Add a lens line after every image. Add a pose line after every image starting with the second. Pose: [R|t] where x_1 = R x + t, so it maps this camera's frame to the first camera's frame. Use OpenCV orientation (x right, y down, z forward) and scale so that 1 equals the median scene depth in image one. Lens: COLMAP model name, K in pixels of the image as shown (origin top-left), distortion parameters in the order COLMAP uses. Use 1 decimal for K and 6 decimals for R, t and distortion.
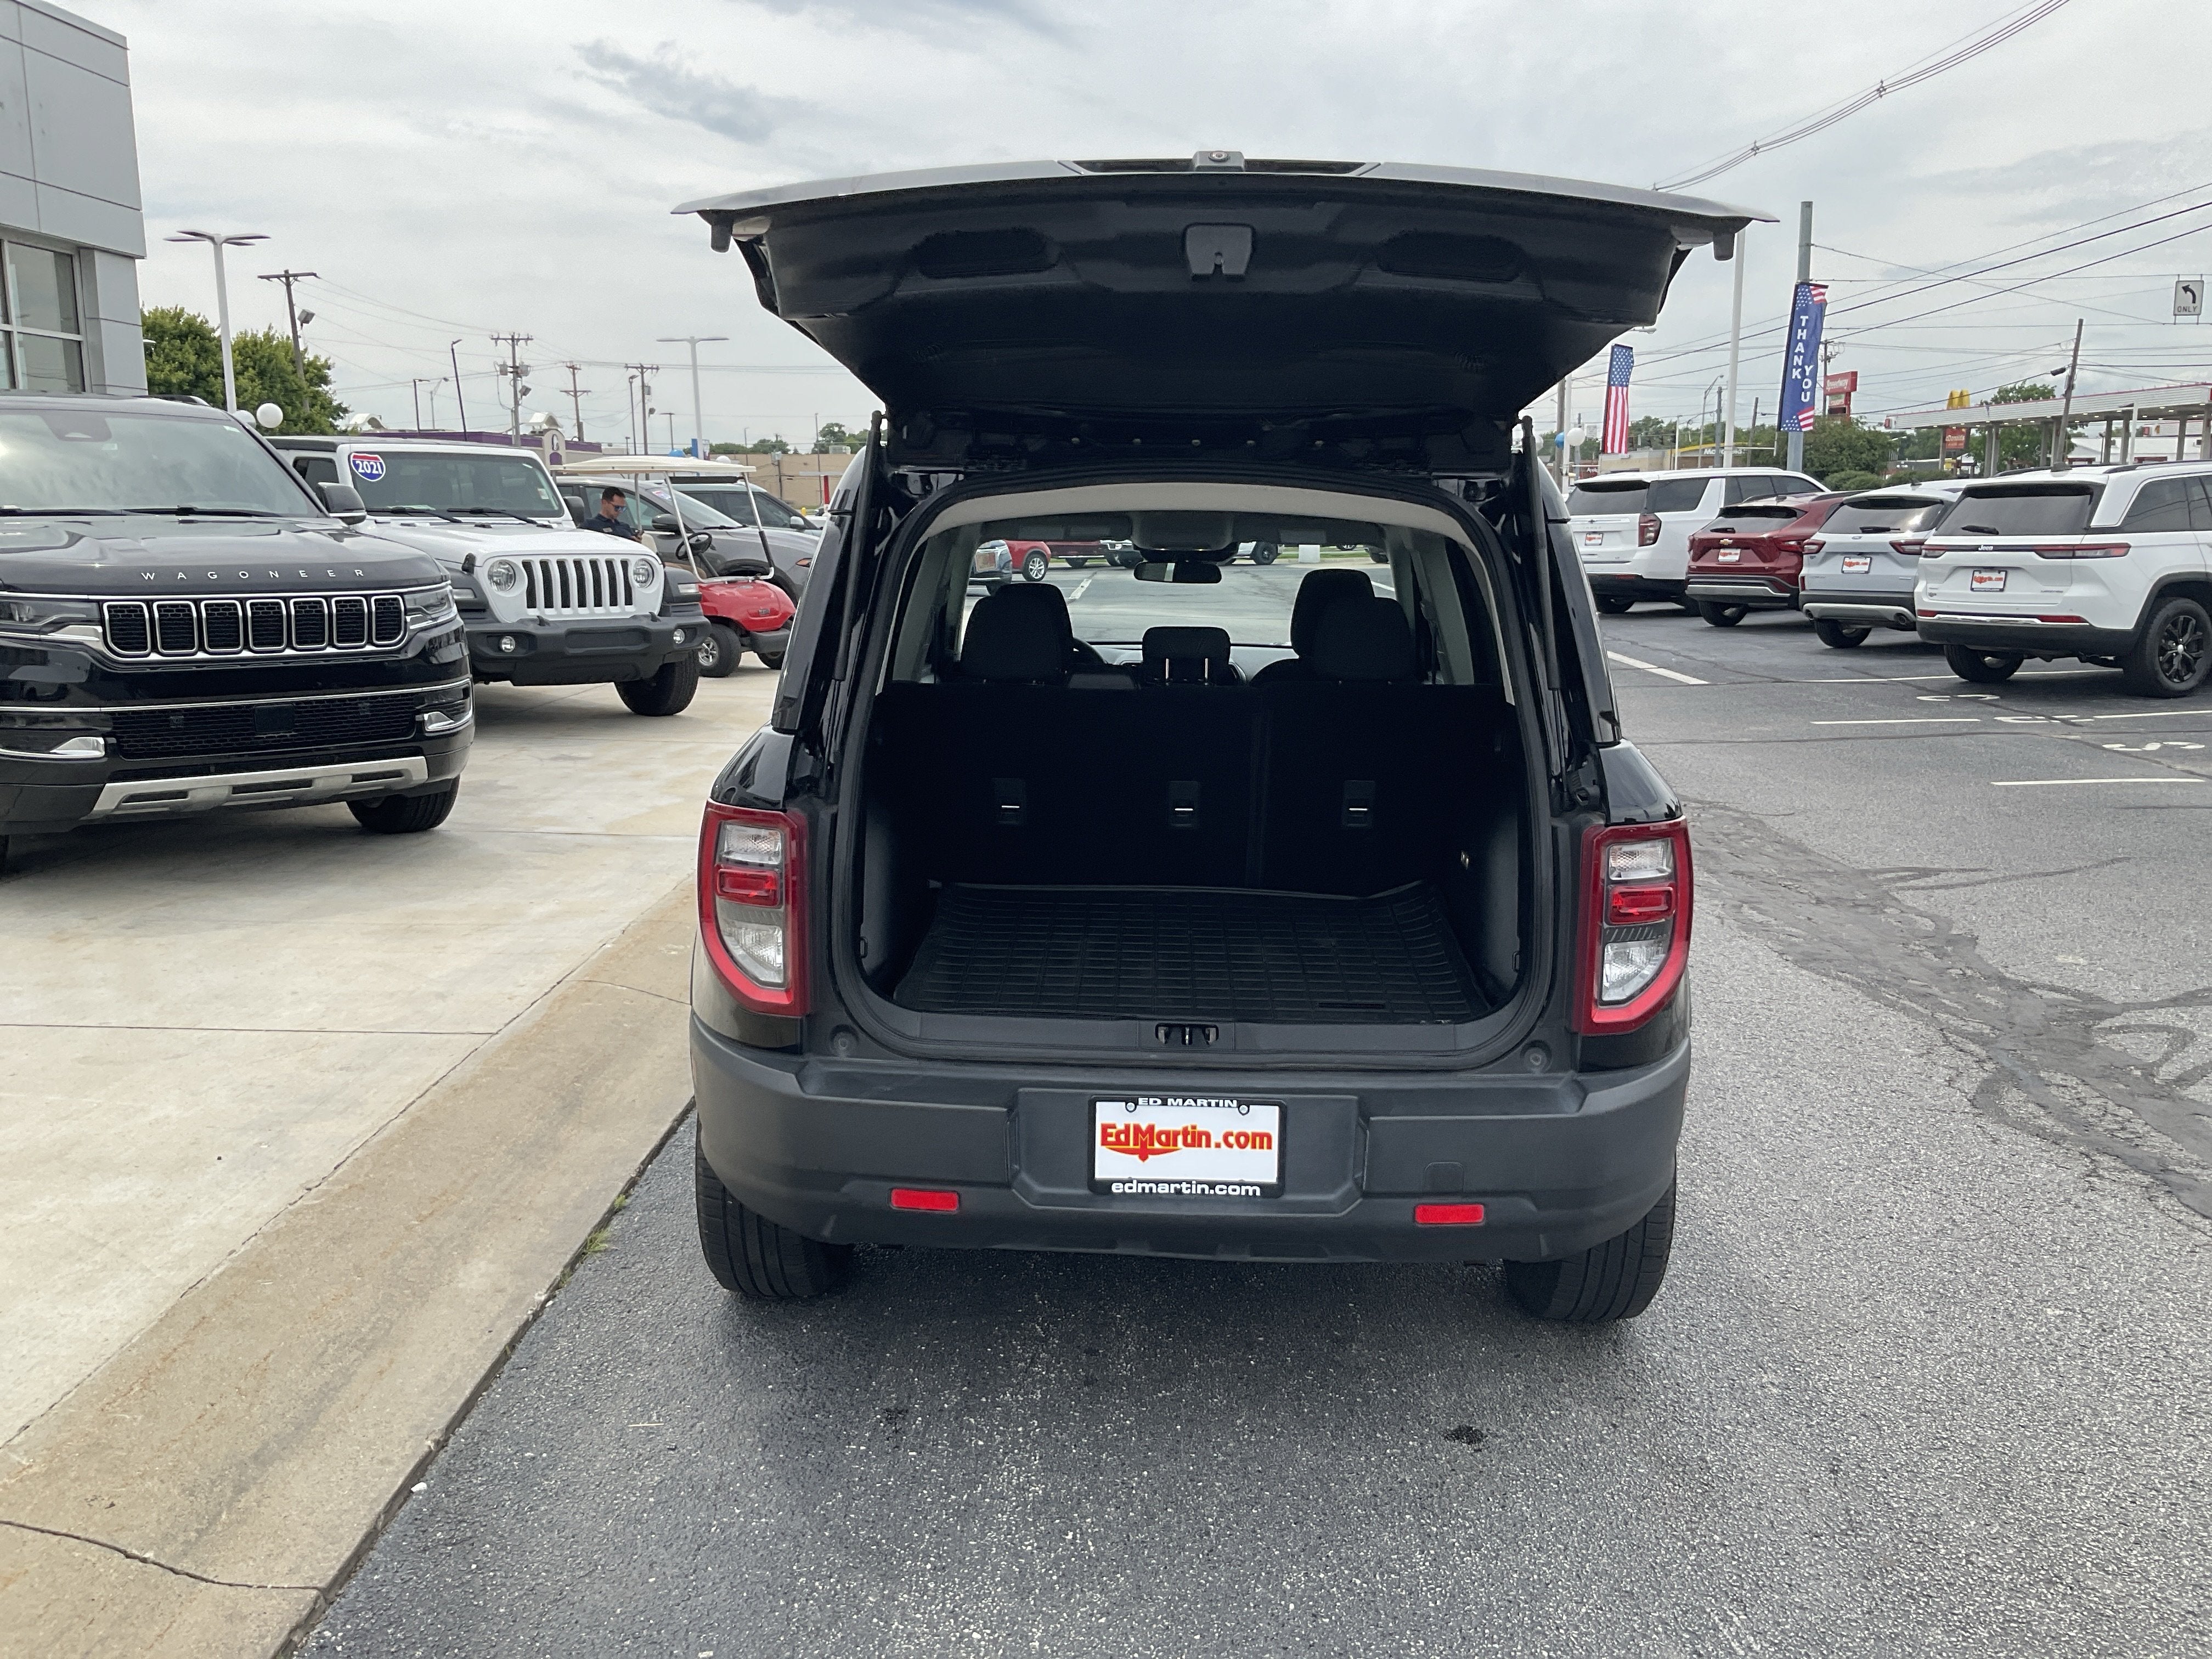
lens RADIAL K [[1816.8, 0, 1112.2], [0, 1816.8, 850.7], [0, 0, 1]] dist [0.066240, -0.132187]
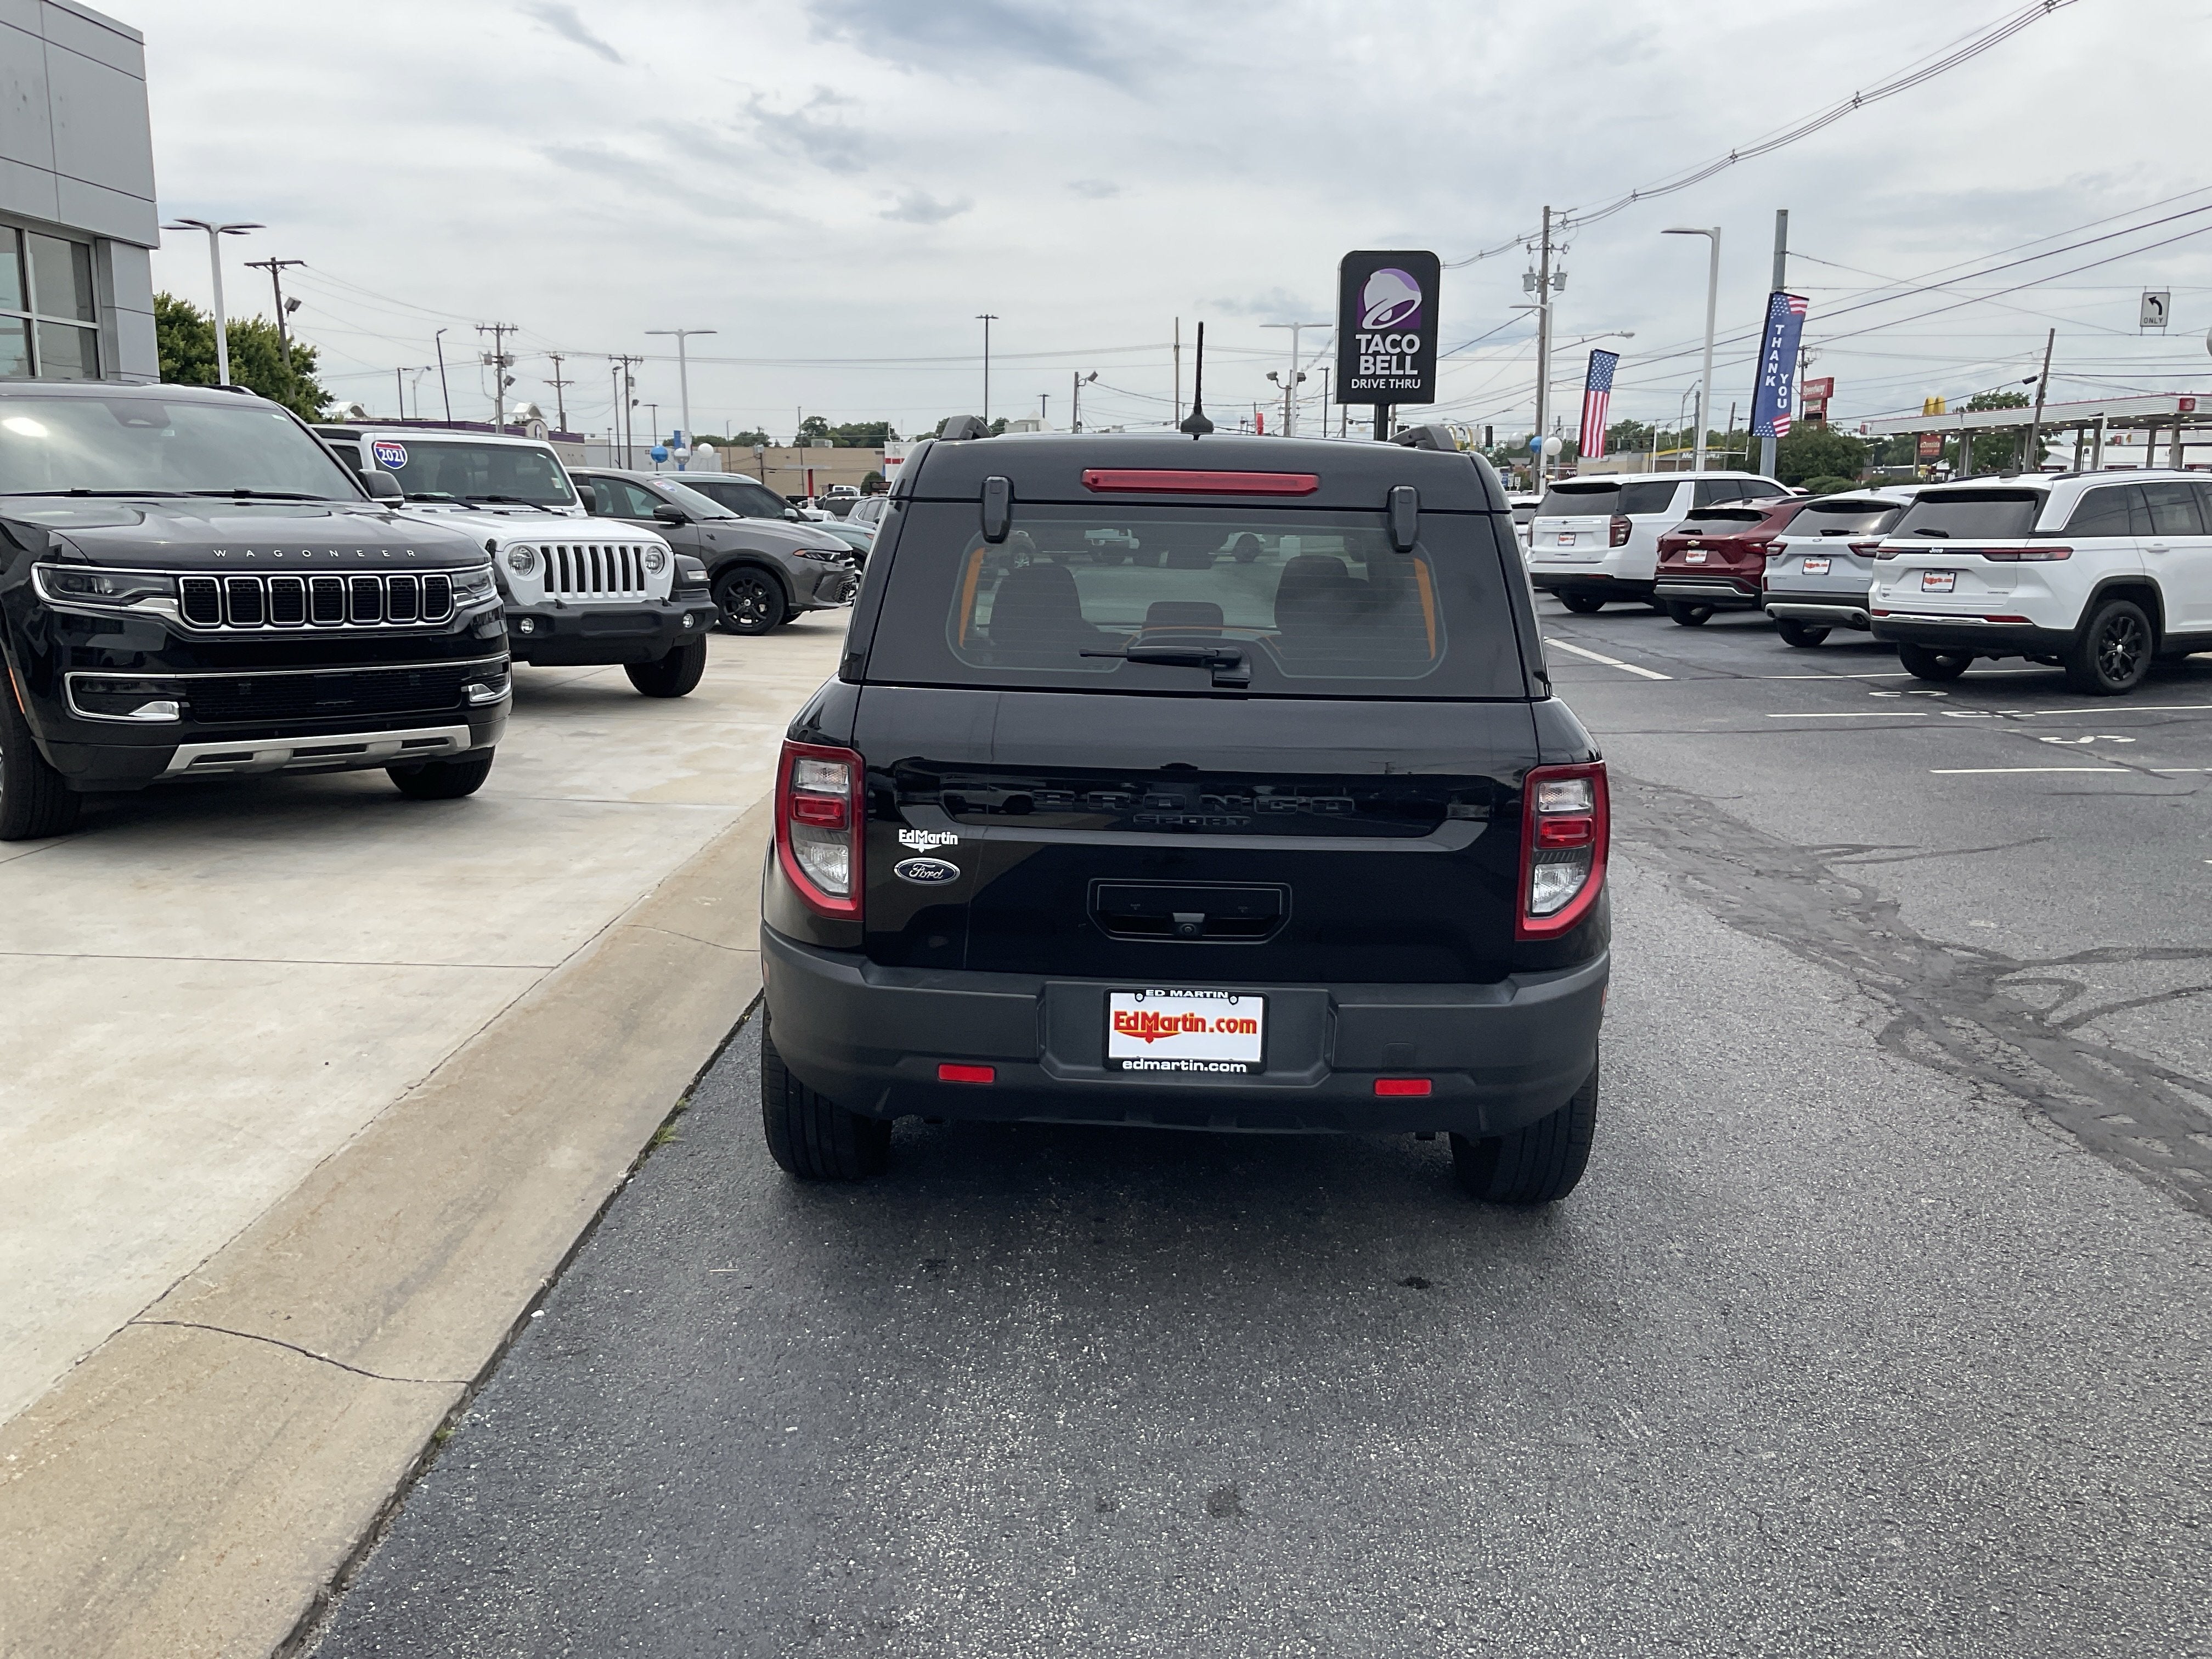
lens RADIAL K [[1816.8, 0, 1111.9], [0, 1816.8, 844.9], [0, 0, 1]] dist [0.066240, -0.132187]
pose [[0.999888, 0.009293, 0.011723, -0.010162], [-0.009277, 0.999956, -0.001440, 0.018807], [-0.011736, 0.001331, 0.999930, -0.089254]]
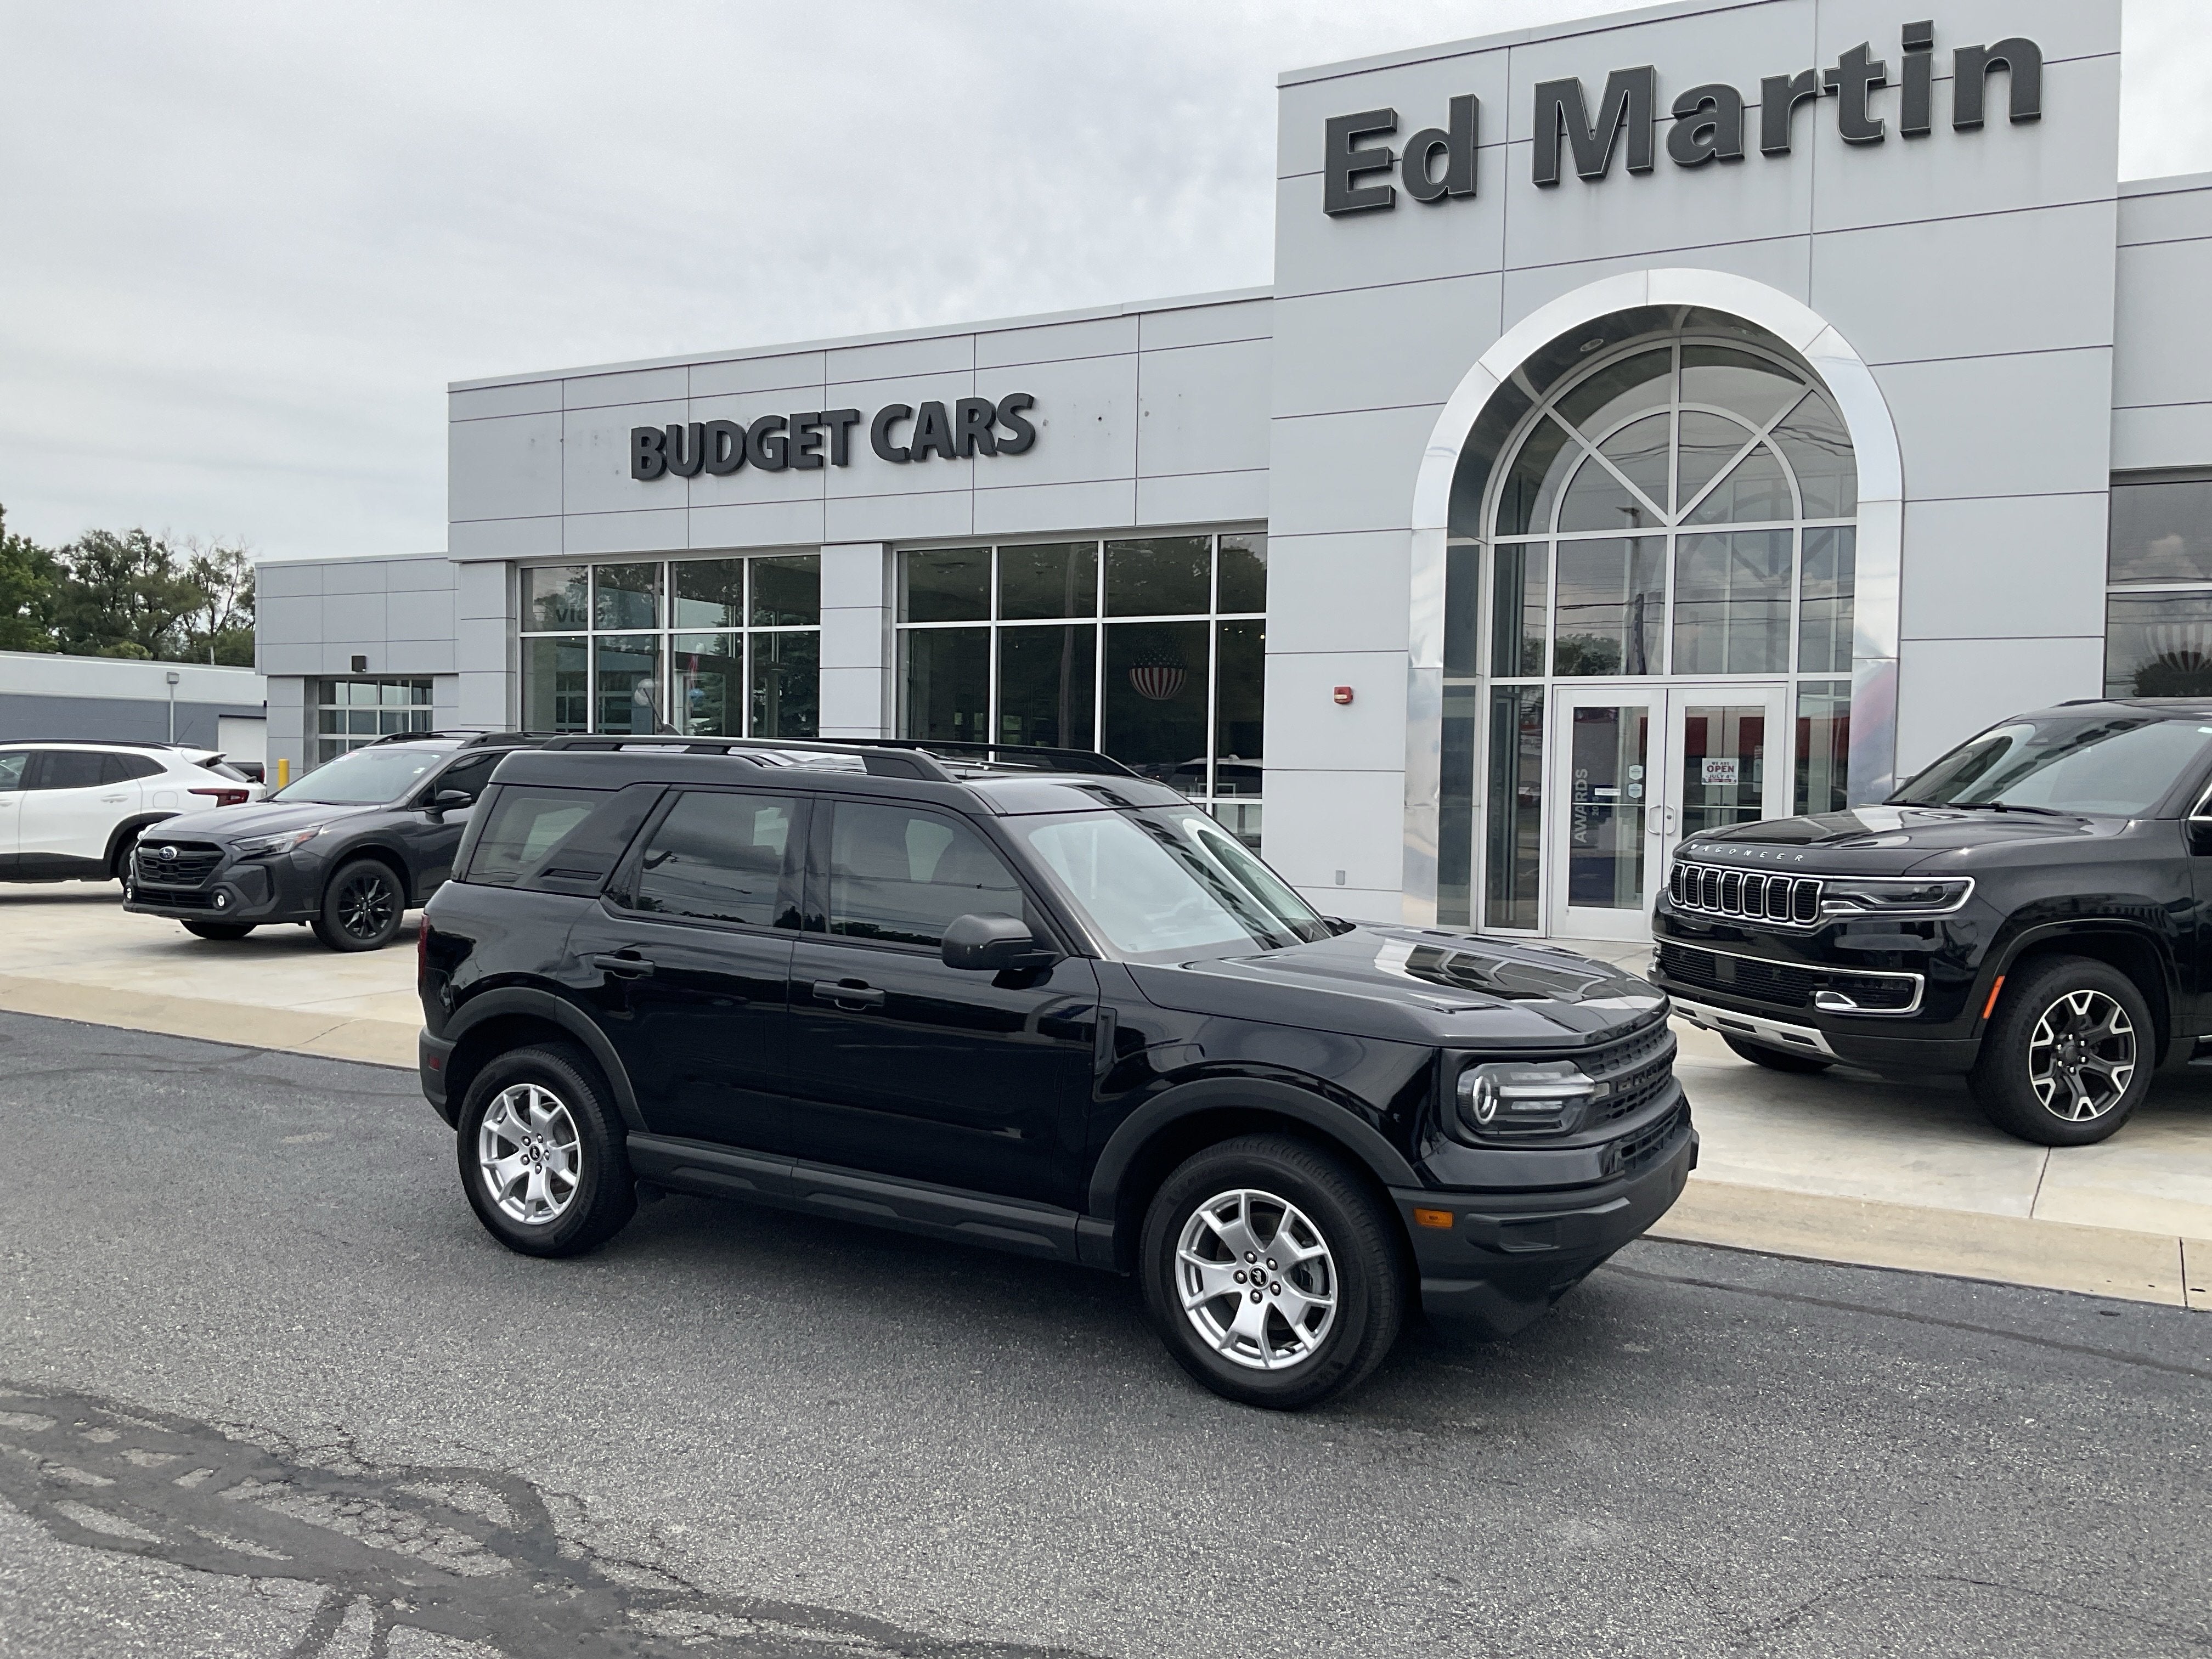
lens RADIAL K [[1816.8, 0, 1098.1], [0, 1816.8, 828.9], [0, 0, 1]] dist [0.066240, -0.132187]
pose [[-0.465118, 0.023020, -0.884949, 0.858472], [-0.185092, 0.975038, 0.122646, -0.246017], [0.865683, 0.220842, -0.449247, 1.213855]]
